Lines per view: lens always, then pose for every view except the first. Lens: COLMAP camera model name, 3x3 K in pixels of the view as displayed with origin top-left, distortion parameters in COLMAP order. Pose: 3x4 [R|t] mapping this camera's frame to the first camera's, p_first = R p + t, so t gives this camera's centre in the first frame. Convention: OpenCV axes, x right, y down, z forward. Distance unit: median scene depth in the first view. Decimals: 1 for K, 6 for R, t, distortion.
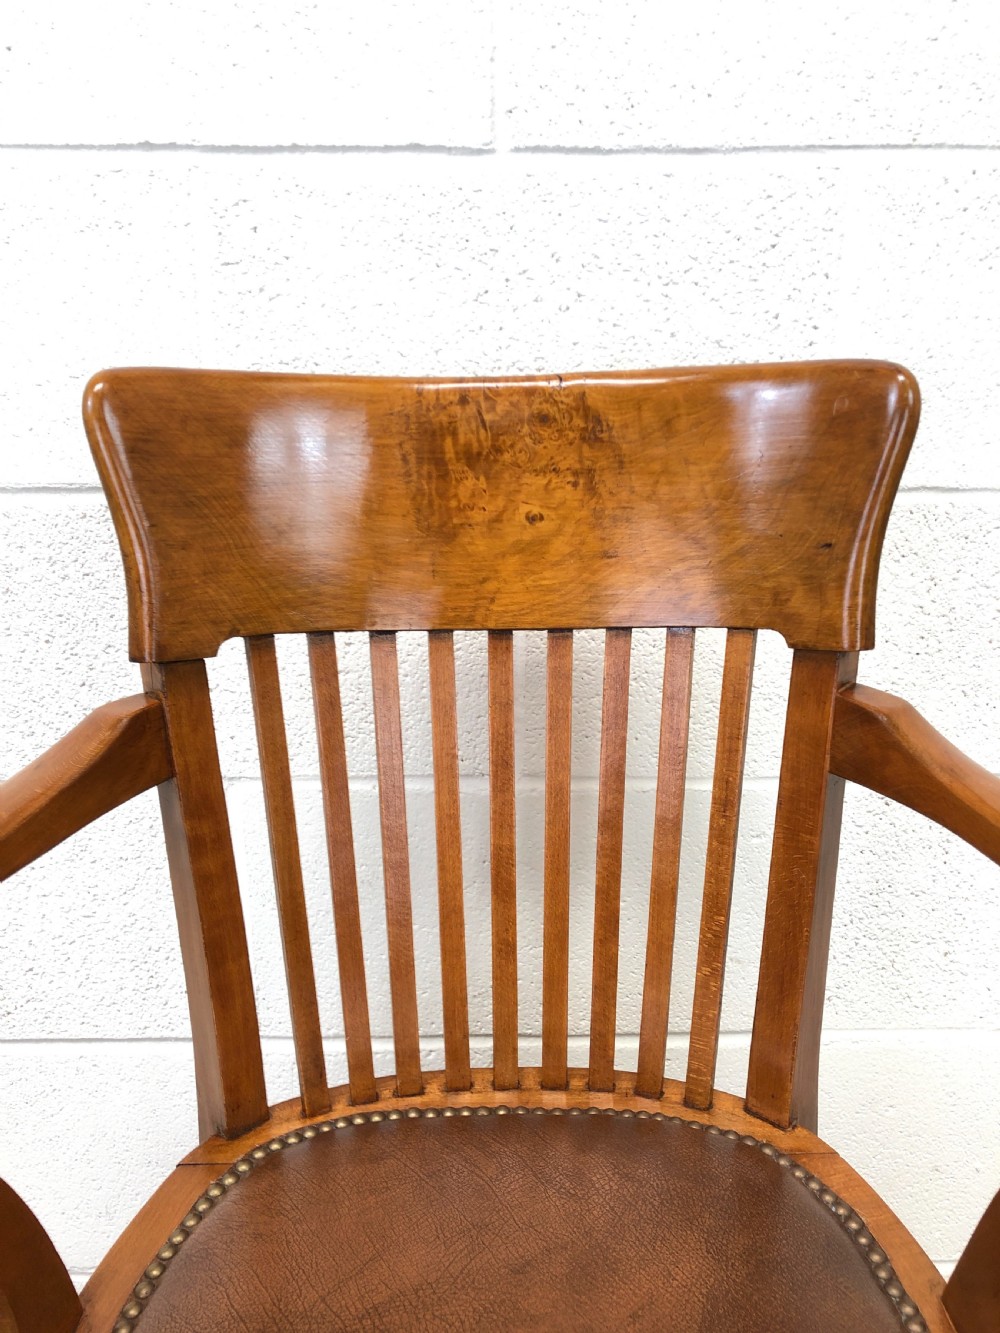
lens RADIAL K [[1093.9, 0, 493.5], [0, 1093.9, 654.1], [0, 0, 1]] dist [0.015312, -0.006017]
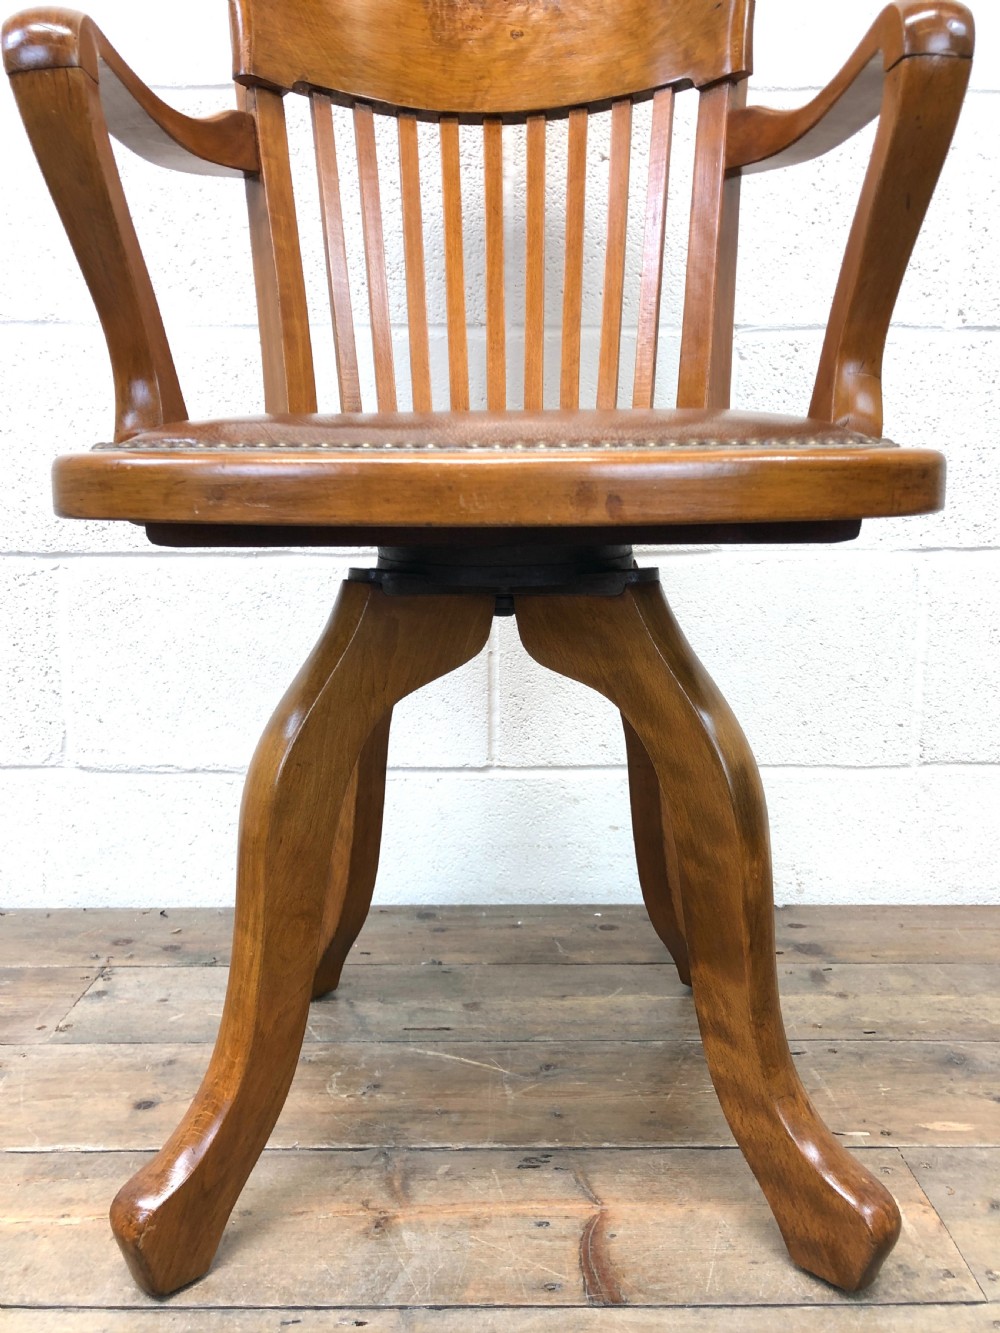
lens RADIAL K [[1093.9, 0, 490.4], [0, 1093.9, 660.9], [0, 0, 1]] dist [0.015312, -0.006017]
pose [[0.999970, -0.000190, -0.007707, 0.014226], [-0.000655, 0.993989, -0.109476, 0.820507], [0.007681, 0.109478, 0.993960, -0.305105]]
